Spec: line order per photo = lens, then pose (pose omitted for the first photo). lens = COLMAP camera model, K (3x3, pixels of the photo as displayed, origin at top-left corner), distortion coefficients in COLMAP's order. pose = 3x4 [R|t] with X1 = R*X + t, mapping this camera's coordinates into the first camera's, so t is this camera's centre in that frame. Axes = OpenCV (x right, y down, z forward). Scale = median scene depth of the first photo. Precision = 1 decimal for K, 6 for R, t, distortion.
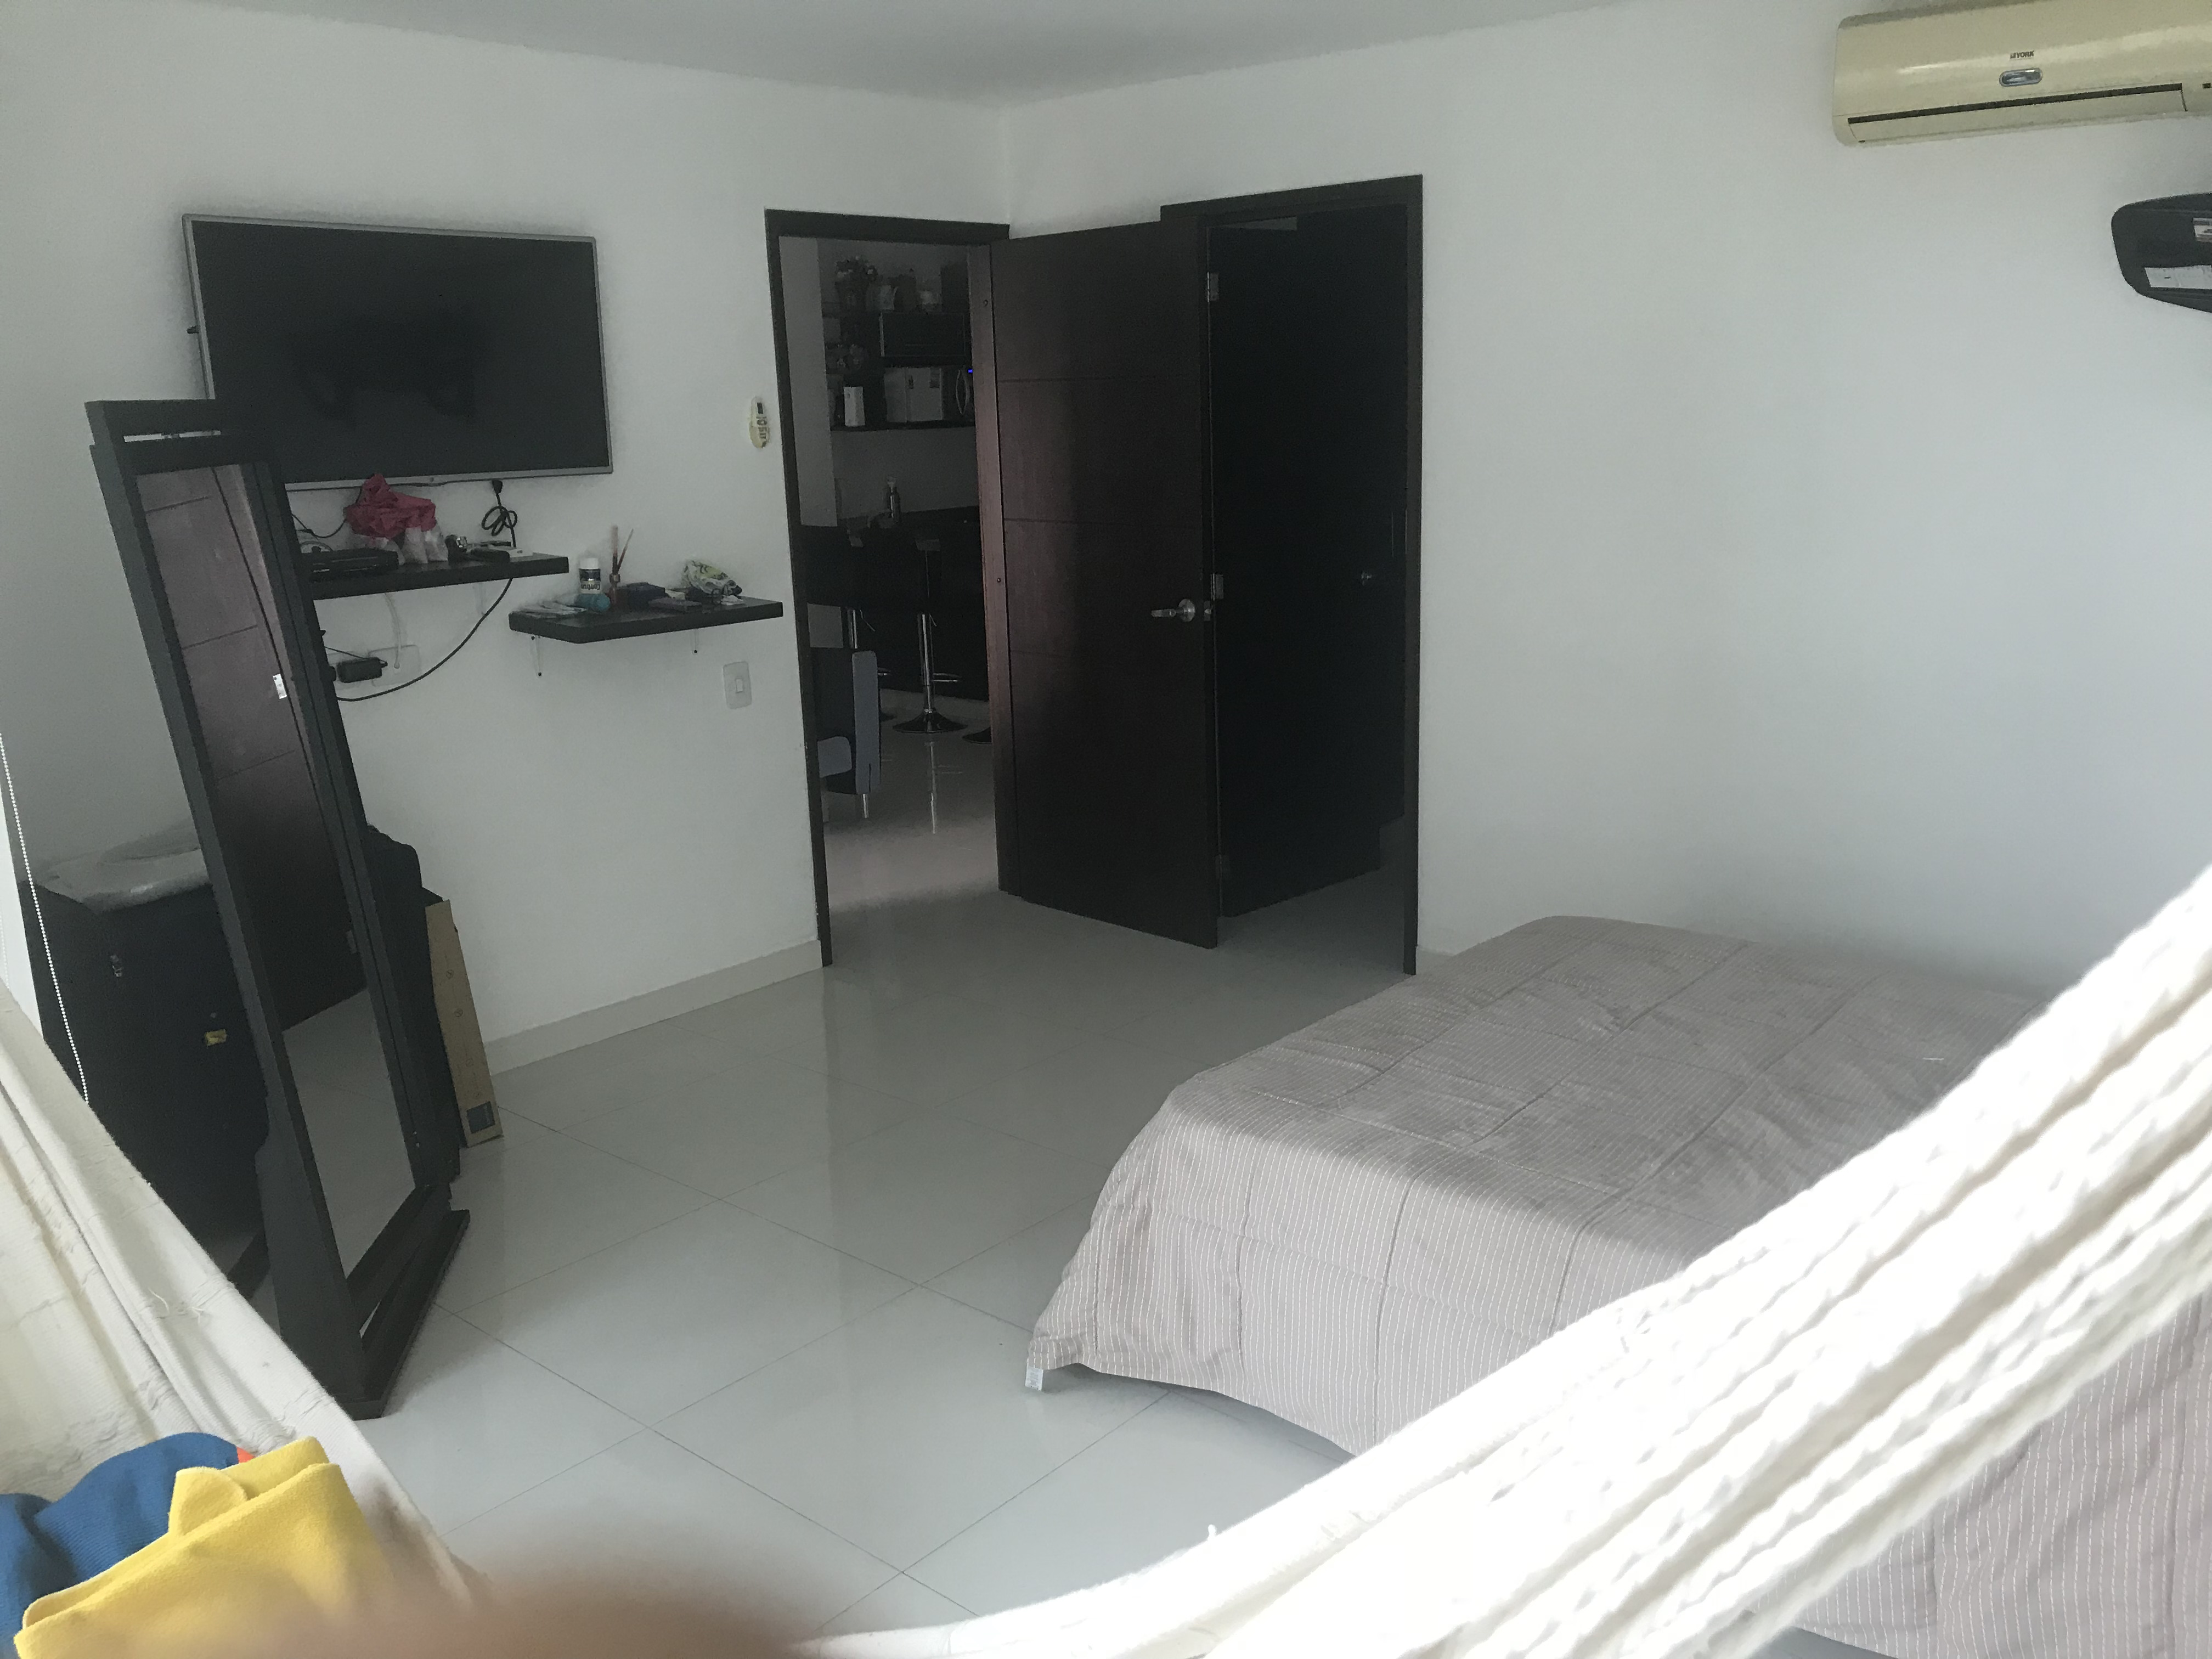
lens RADIAL K [[1808.0, 0, 1106.0], [0, 1808.0, 829.5], [0, 0, 1]] dist [0.046762, -0.064422]
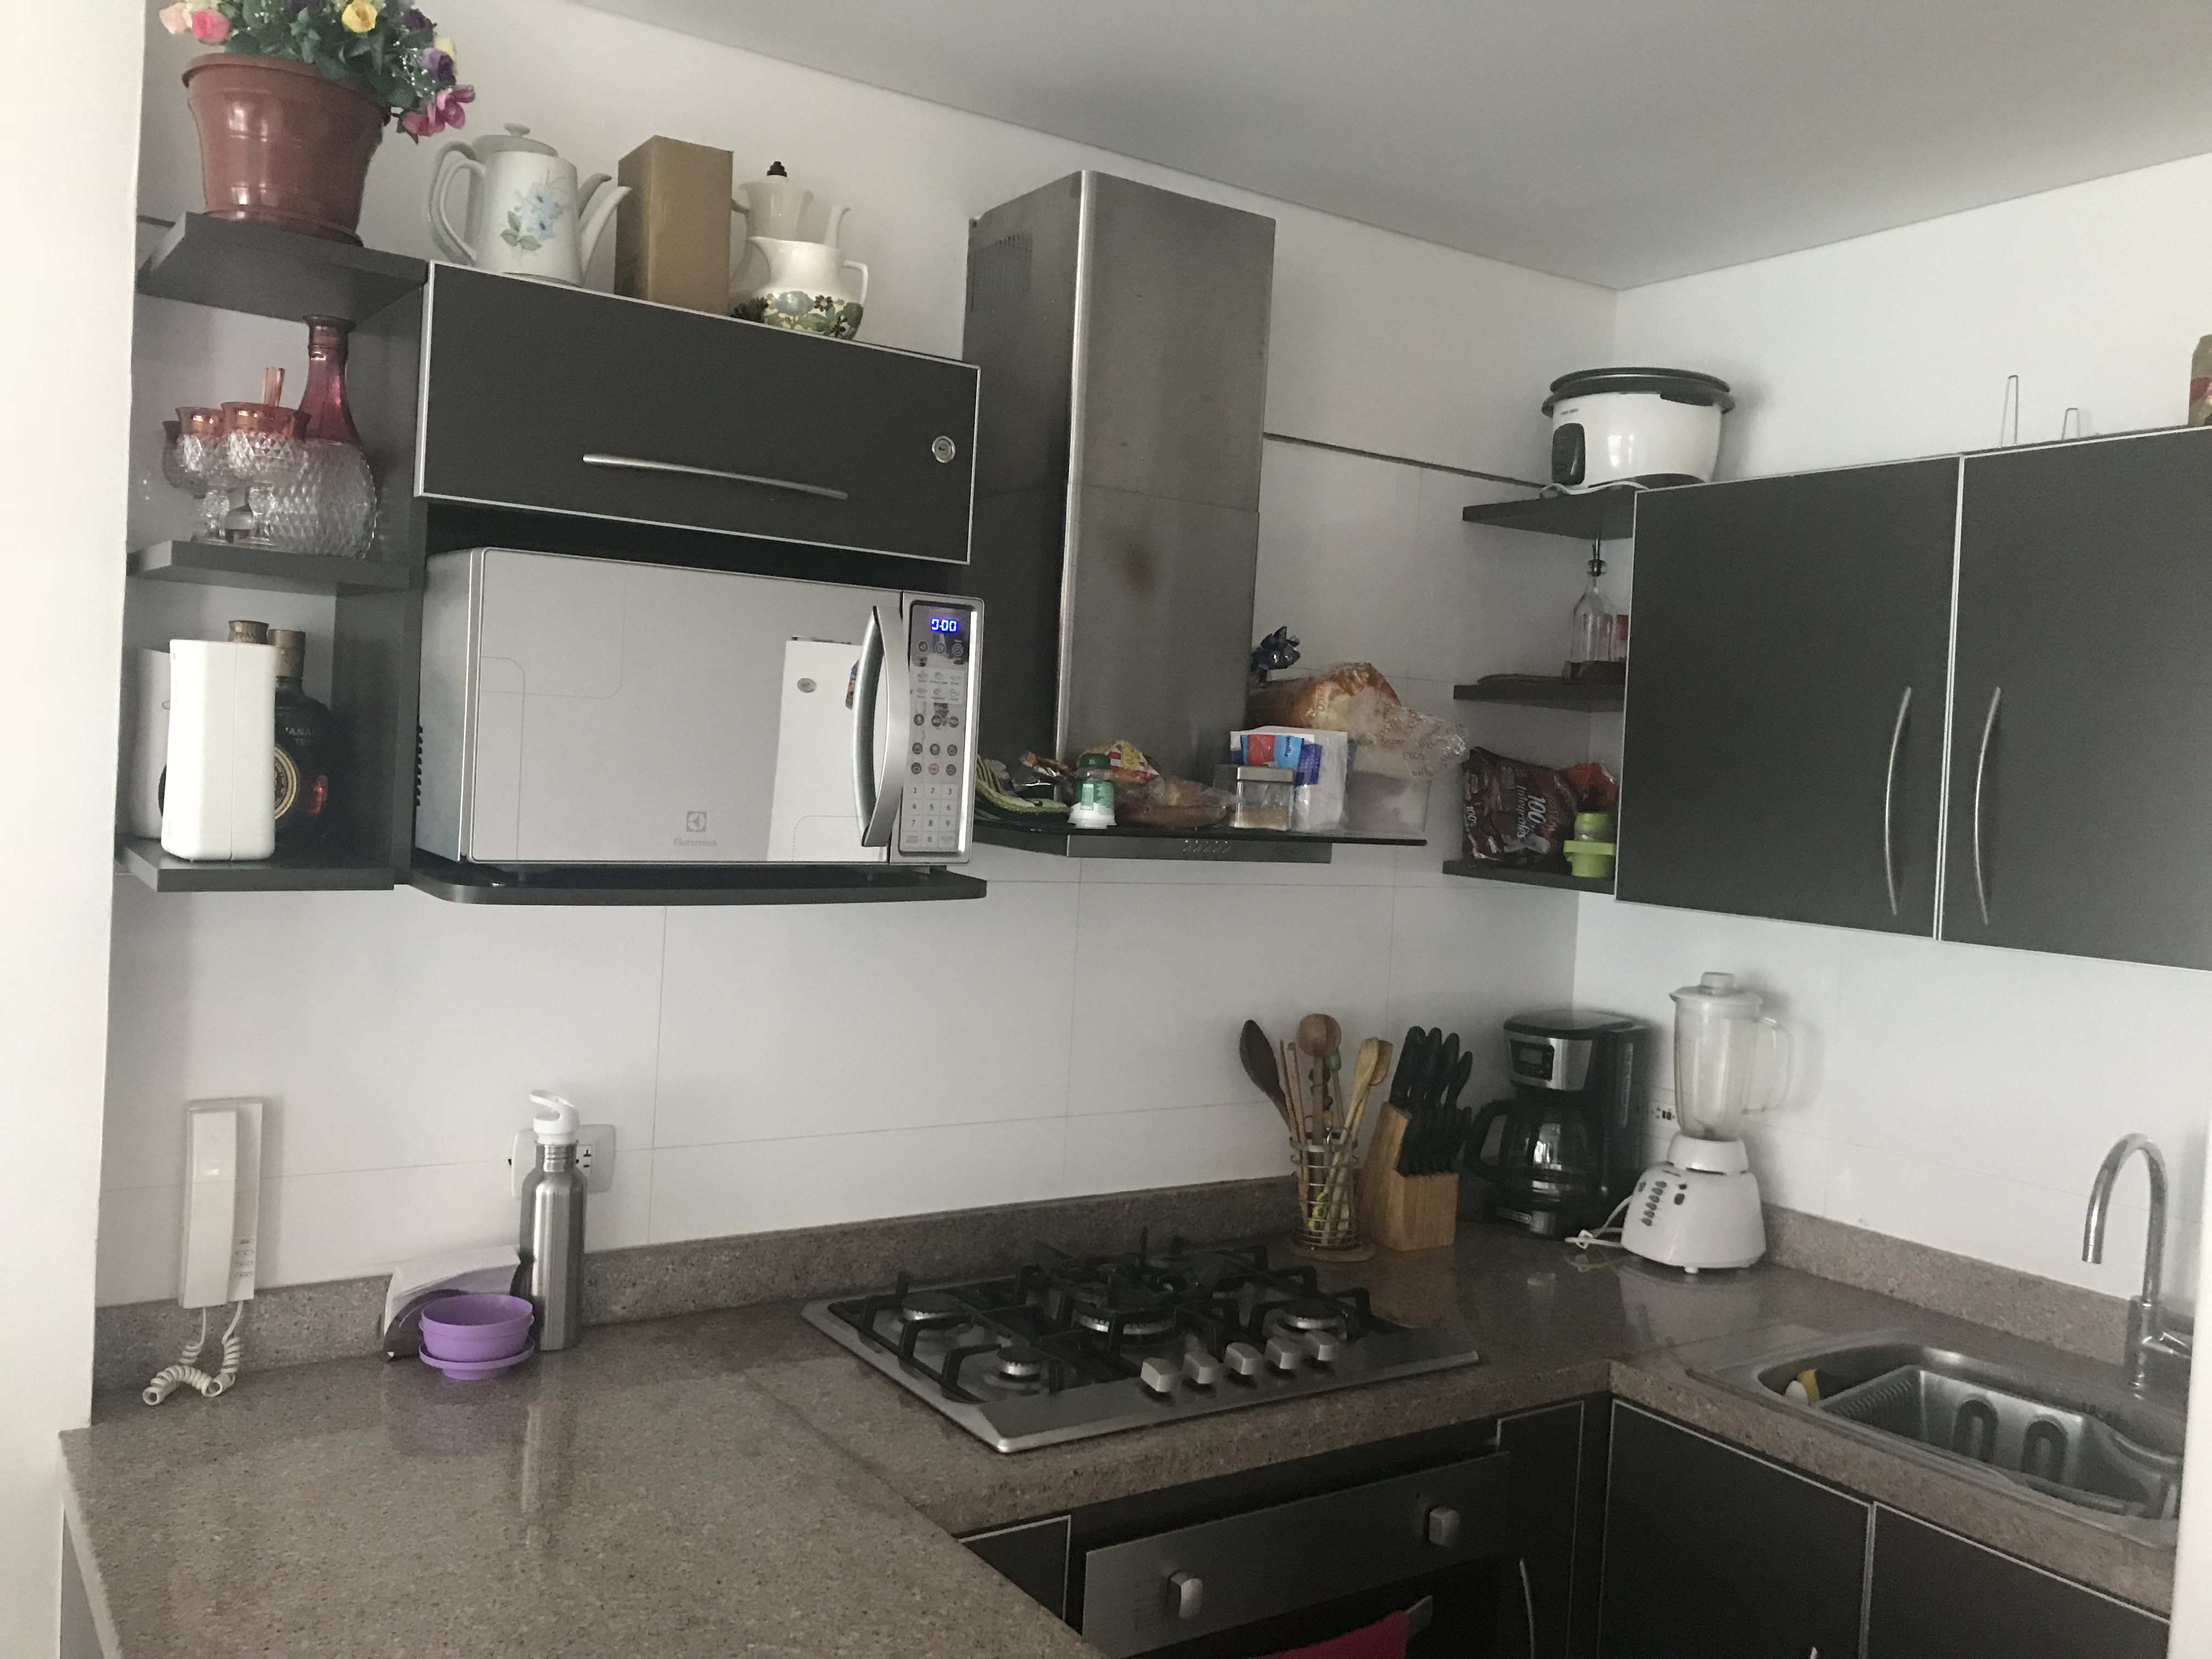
lens RADIAL K [[1808.0, 0, 1106.0], [0, 1808.0, 829.5], [0, 0, 1]] dist [0.046762, -0.064422]
pose [[0.974250, 0.090069, -0.206698, -0.017827], [-0.128214, 0.975406, -0.179291, -0.203994], [0.185466, 0.201176, 0.961837, 0.843572]]
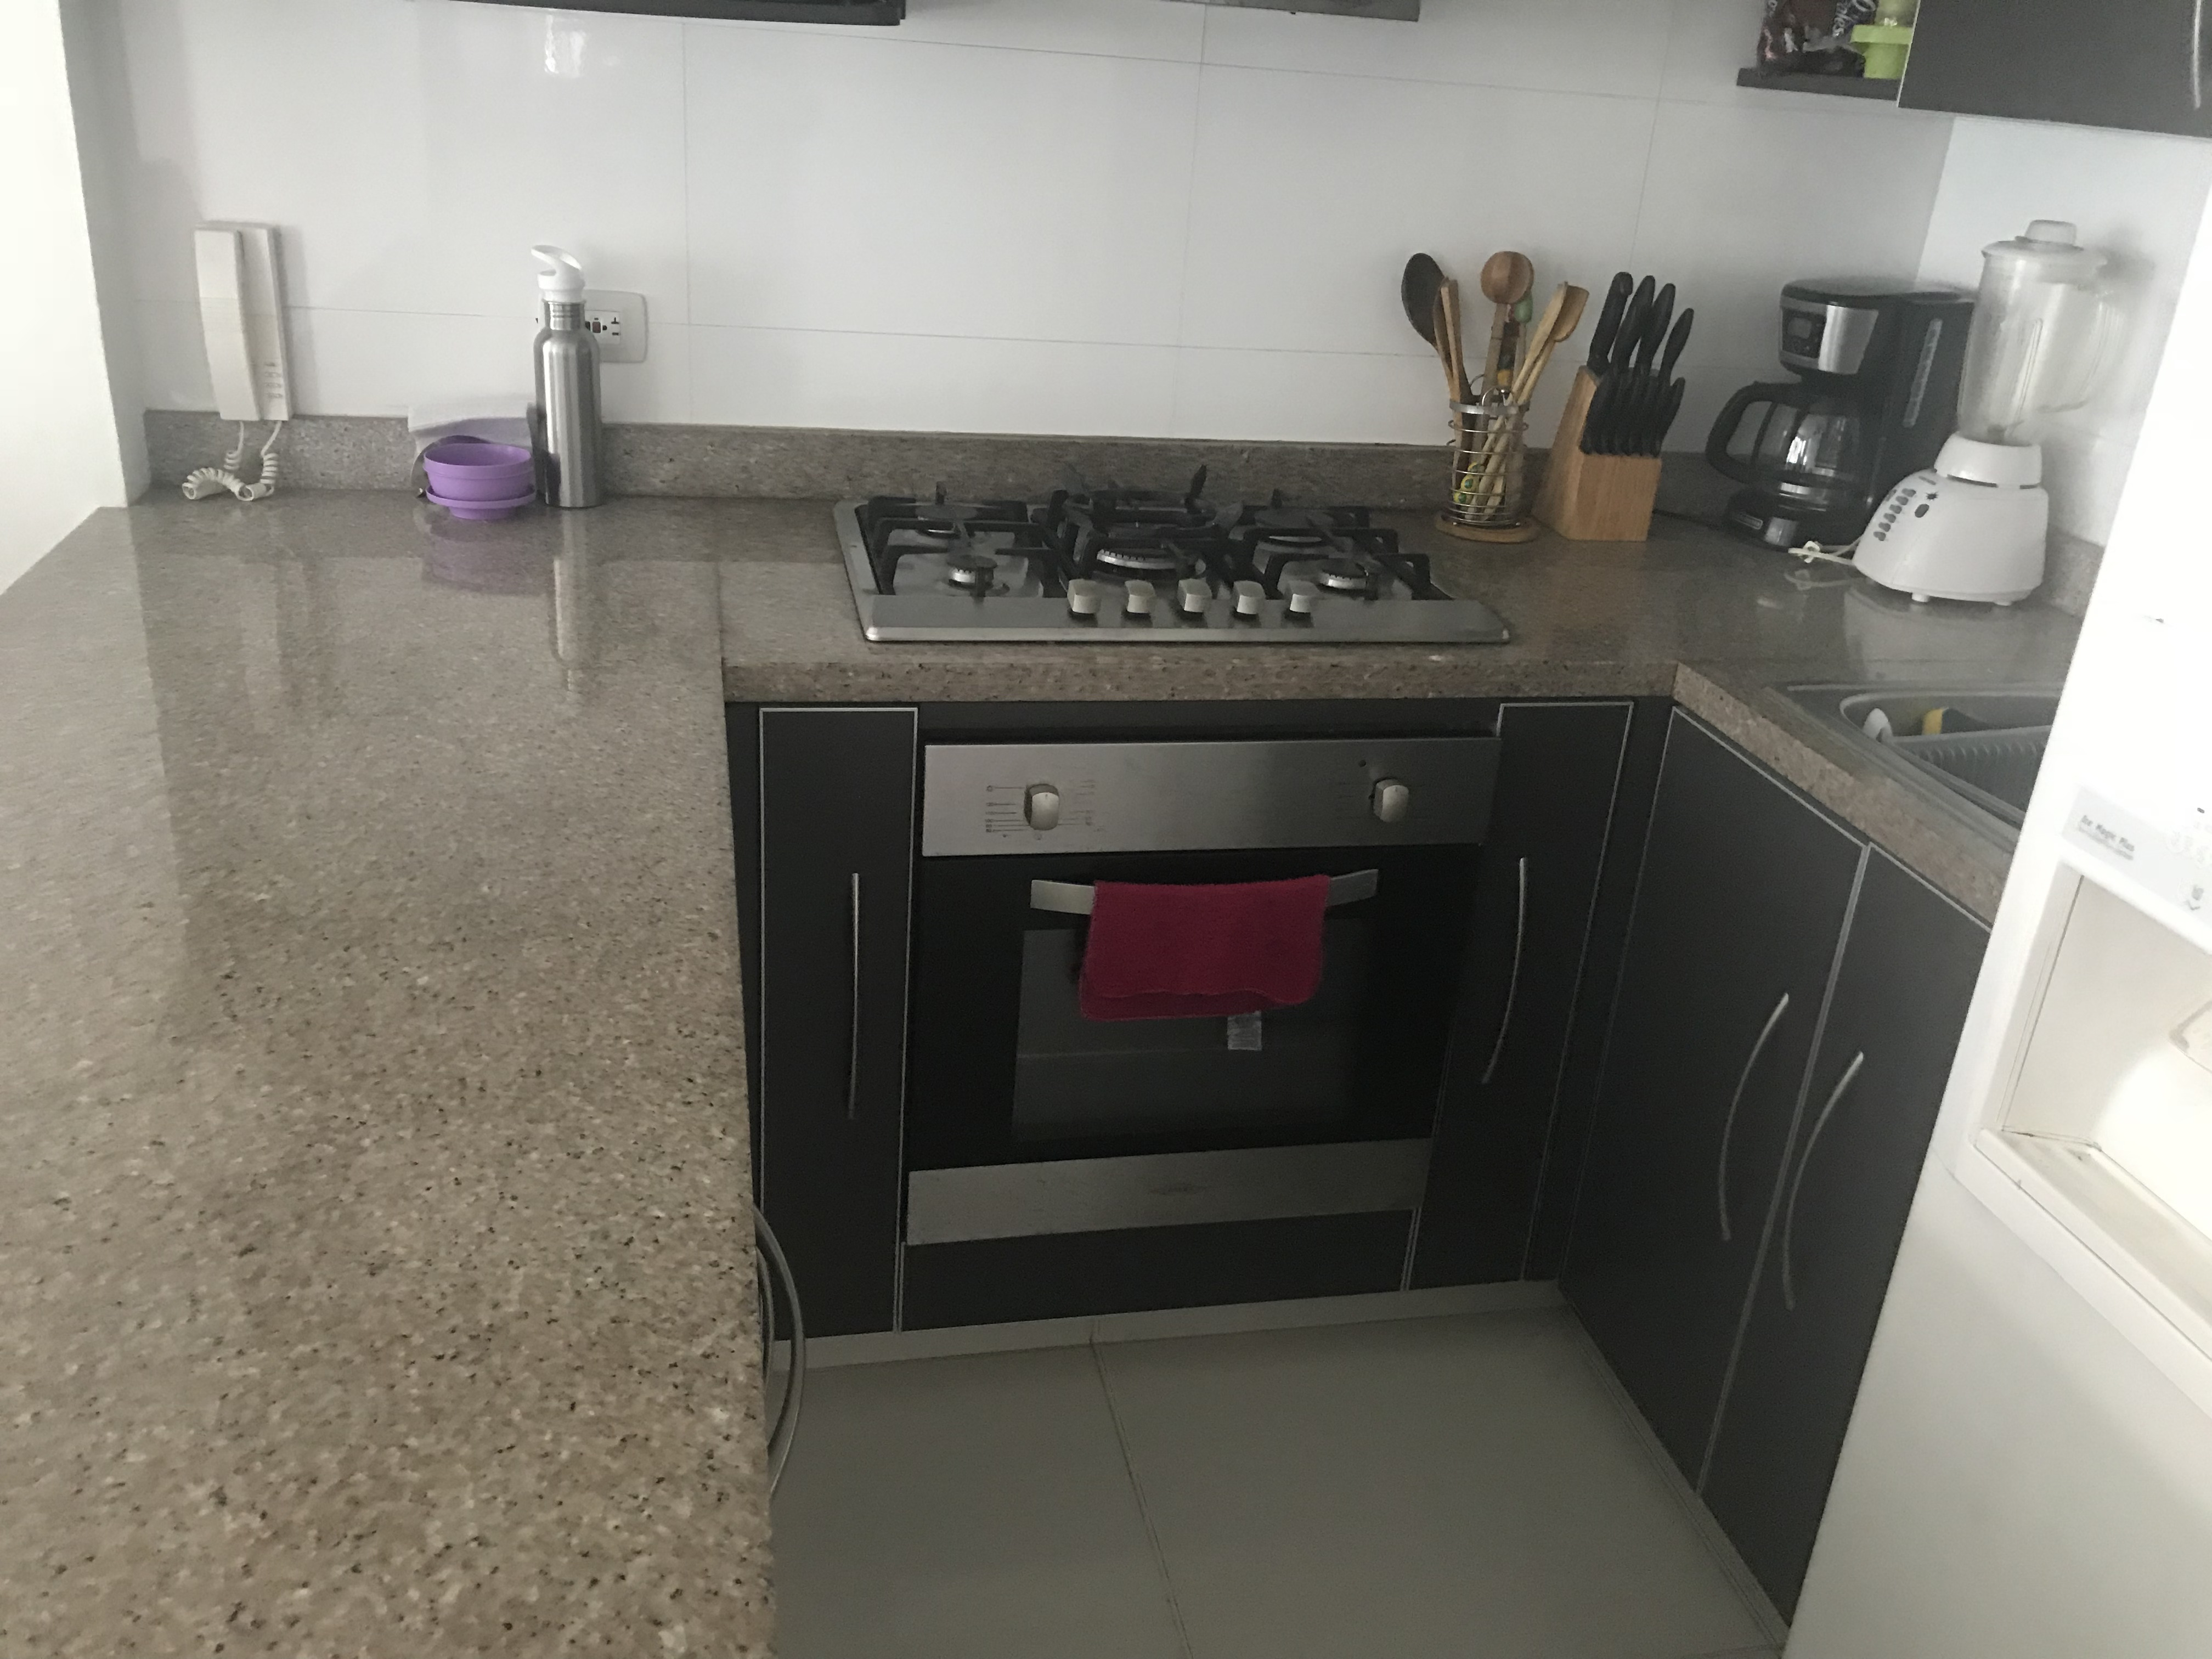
lens RADIAL K [[1830.7, 0, 1107.8], [0, 1830.7, 798.7], [0, 0, 1]] dist [0.016813, 0.004483]
pose [[0.826434, 0.298959, -0.477105, 0.051941], [-0.218941, 0.951332, 0.216870, -0.203282], [0.518721, -0.074771, 0.851668, 0.891463]]
